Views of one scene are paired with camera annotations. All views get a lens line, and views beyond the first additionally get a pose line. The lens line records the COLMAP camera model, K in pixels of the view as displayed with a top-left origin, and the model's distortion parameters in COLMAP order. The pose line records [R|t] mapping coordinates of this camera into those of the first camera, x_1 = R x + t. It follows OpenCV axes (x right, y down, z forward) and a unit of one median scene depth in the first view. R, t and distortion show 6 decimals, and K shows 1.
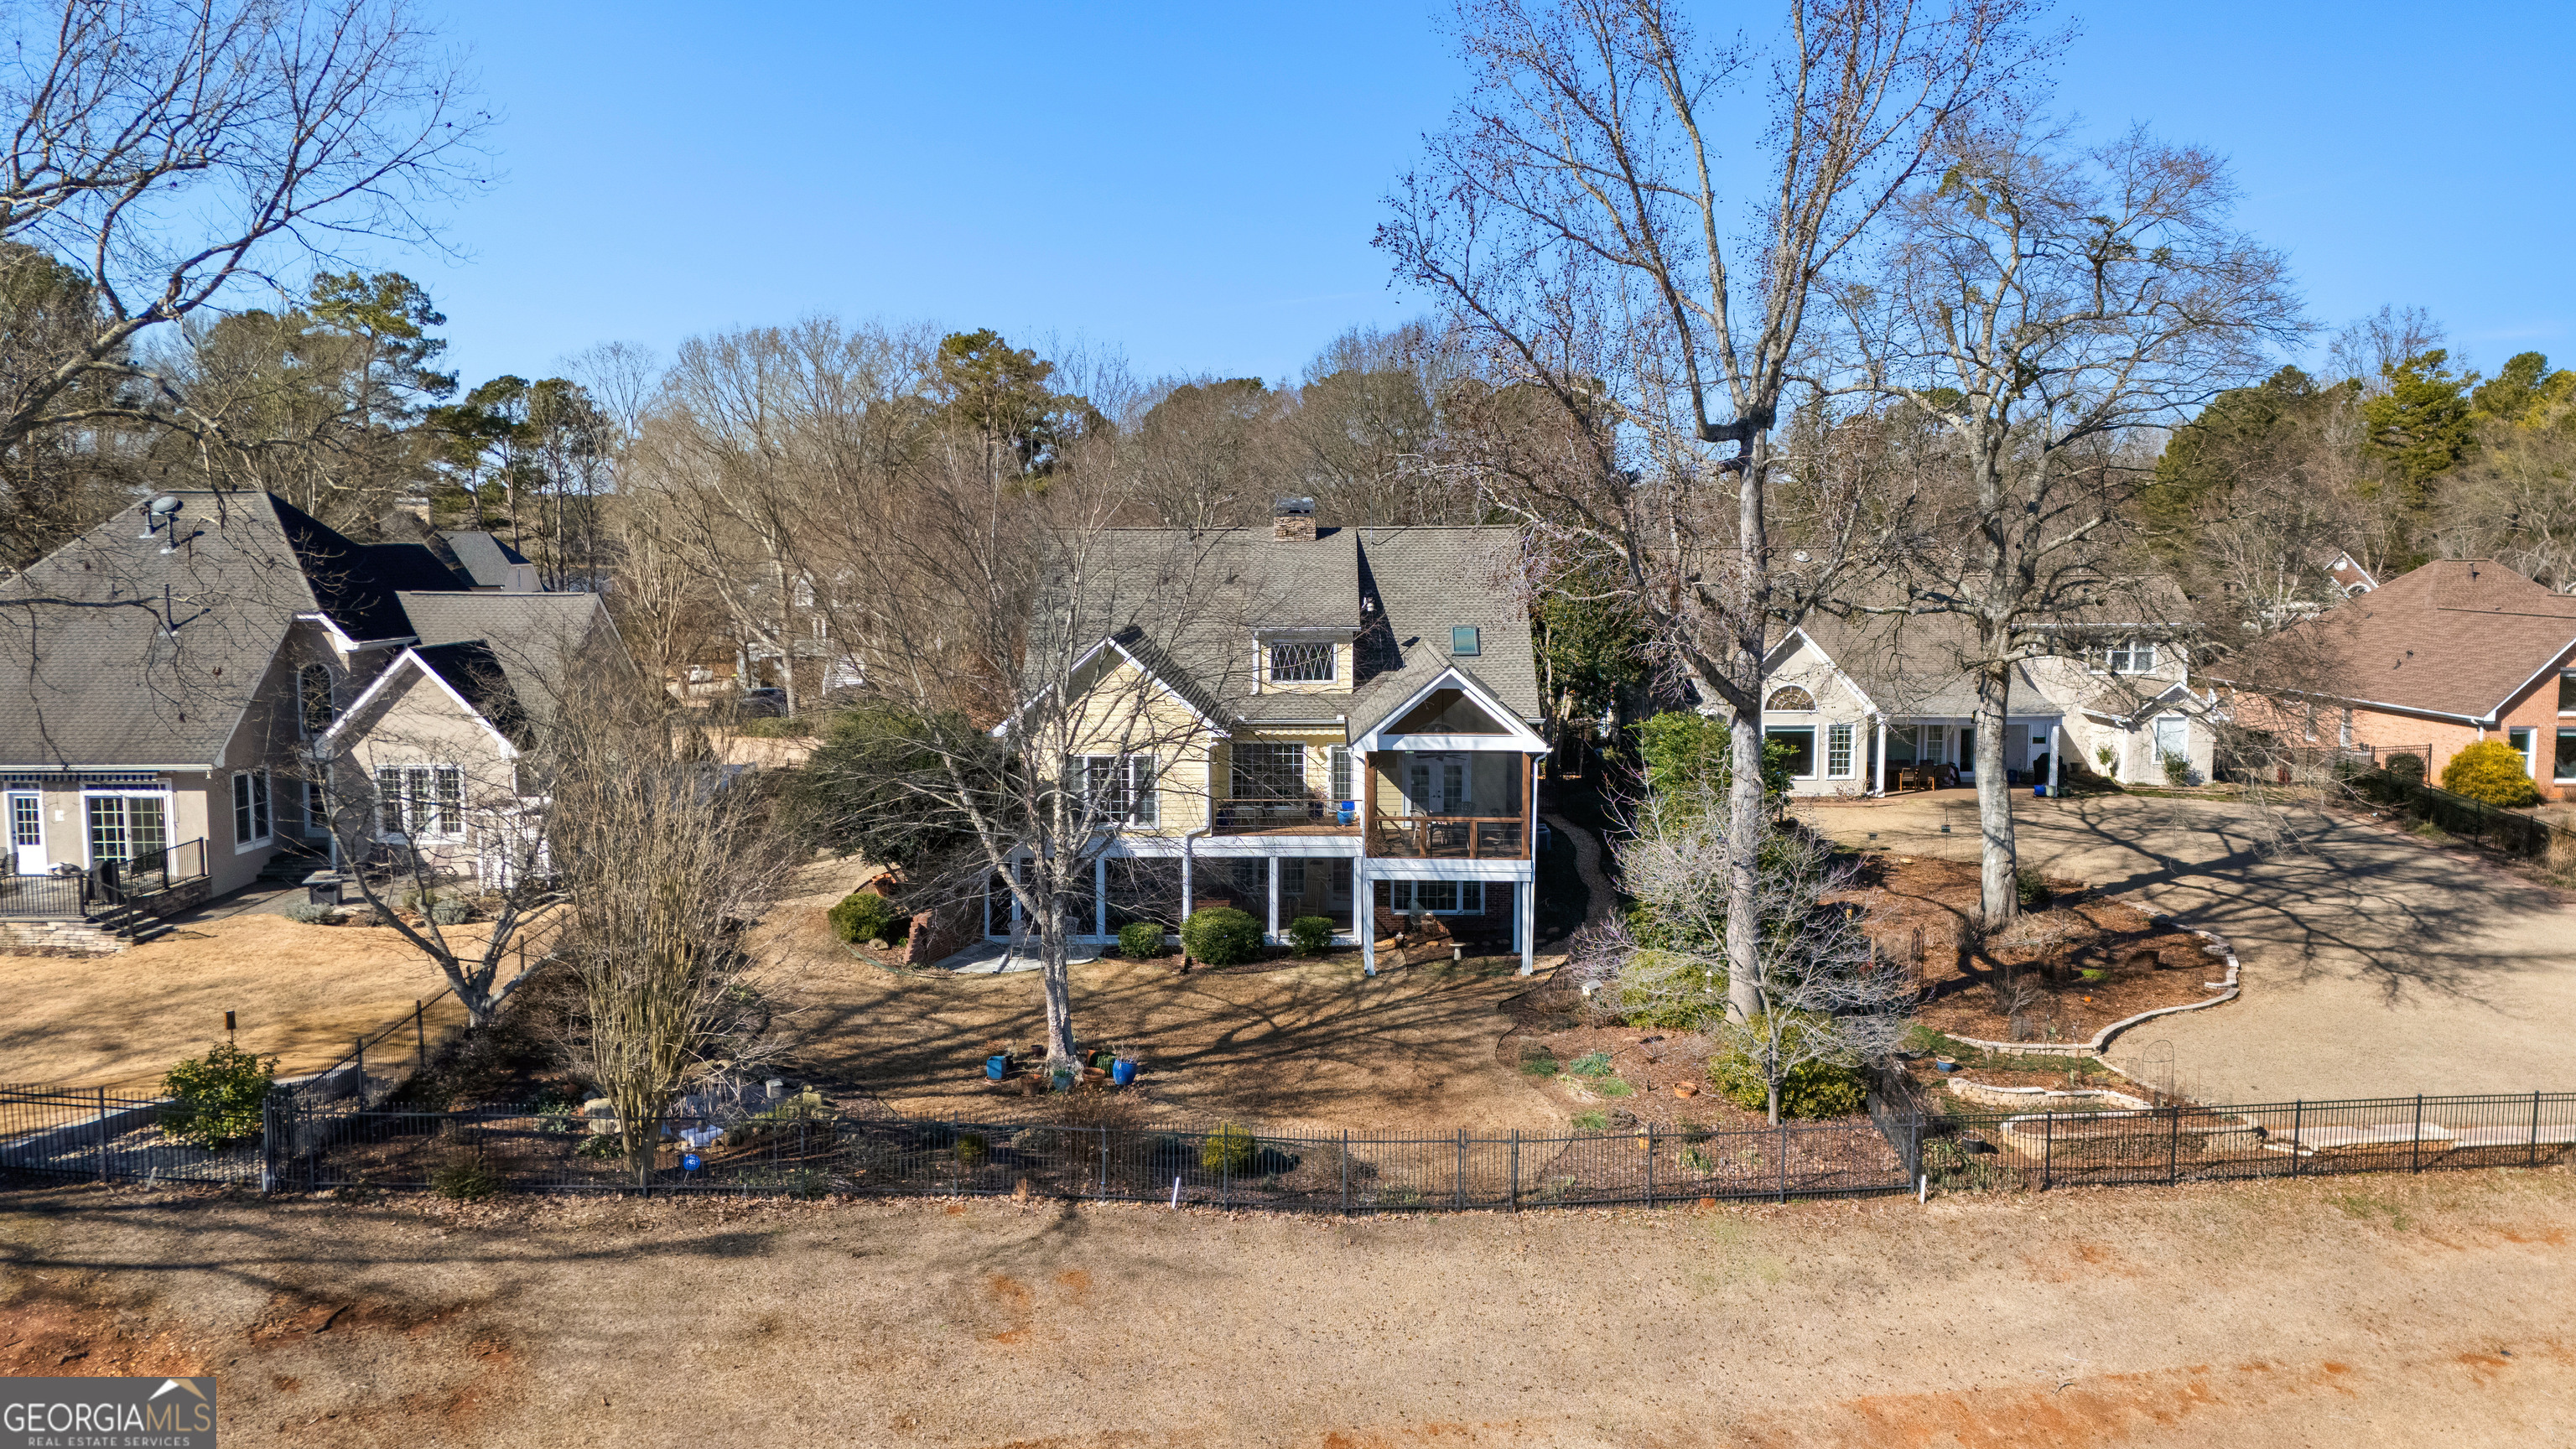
lens RADIAL K [[1876.6, 0, 1288.0], [0, 1876.6, 724.5], [0, 0, 1]] dist [0.073620, -0.064142]
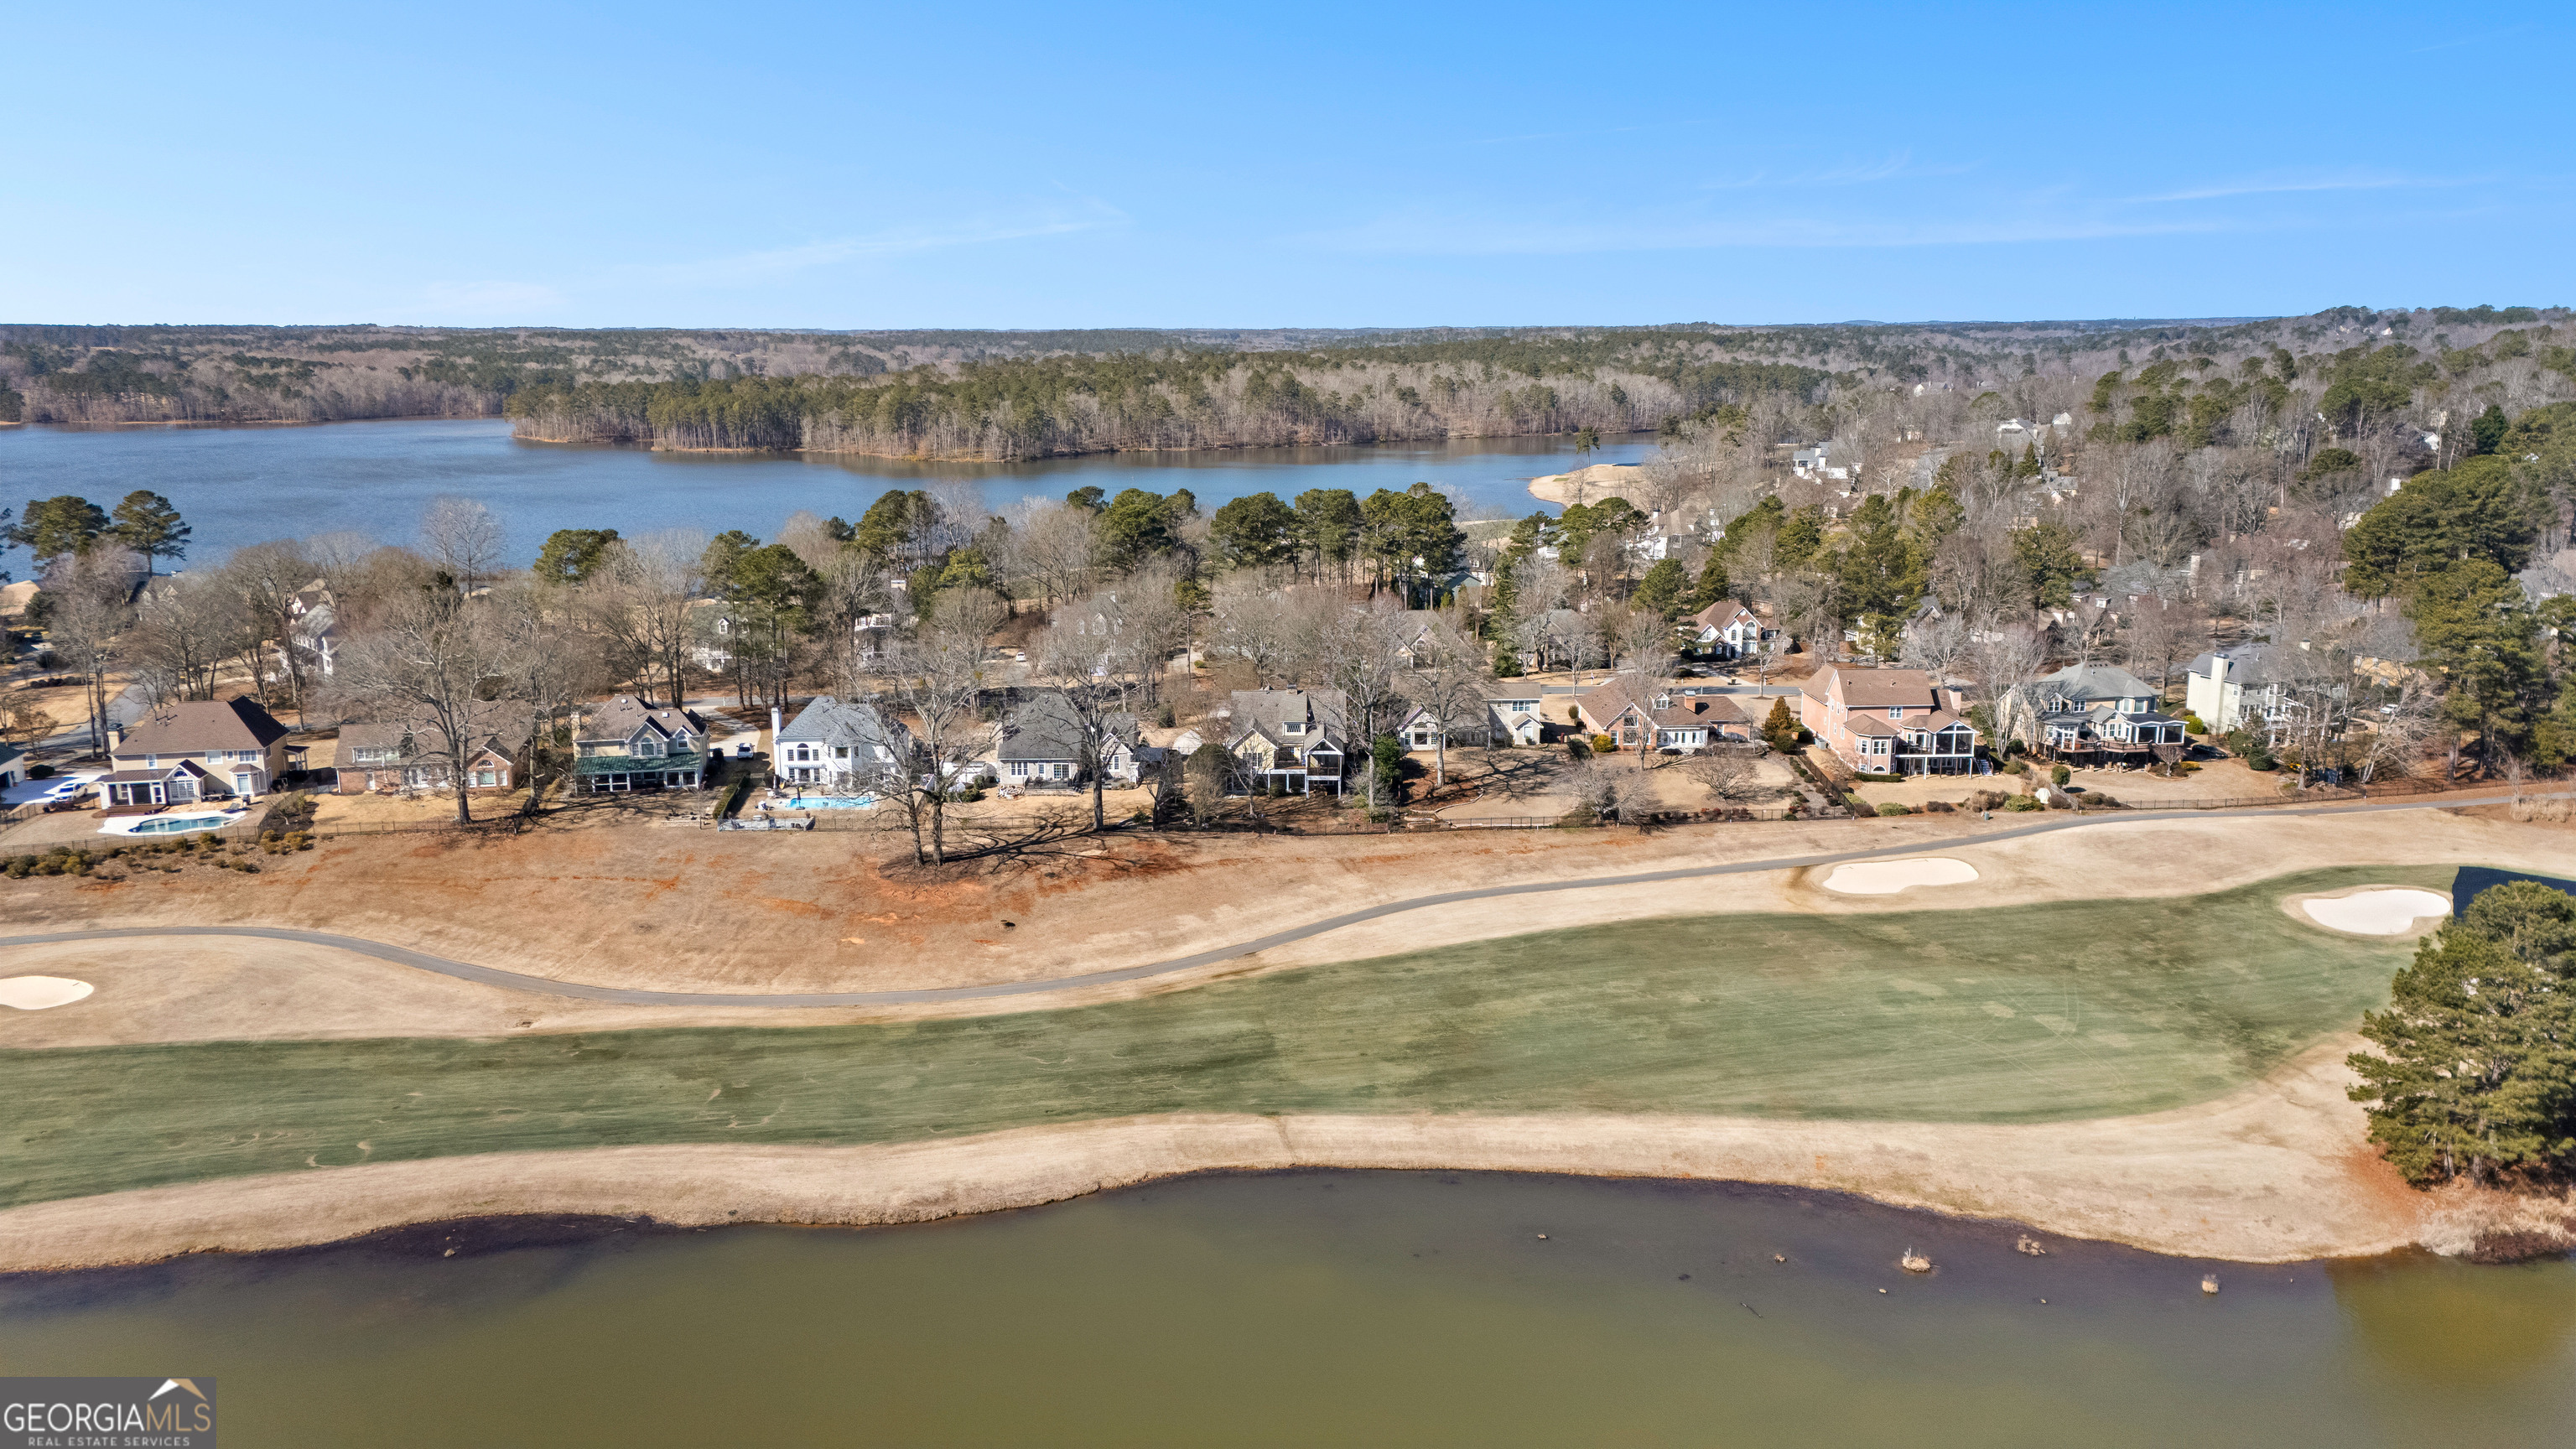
lens RADIAL K [[1876.6, 0, 1288.0], [0, 1876.6, 724.5], [0, 0, 1]] dist [0.073620, -0.064142]
pose [[0.999992, -0.004044, -0.000050, -0.006680], [0.004027, 0.994539, 0.104292, -0.565524], [-0.000372, -0.104291, 0.994547, -3.815756]]
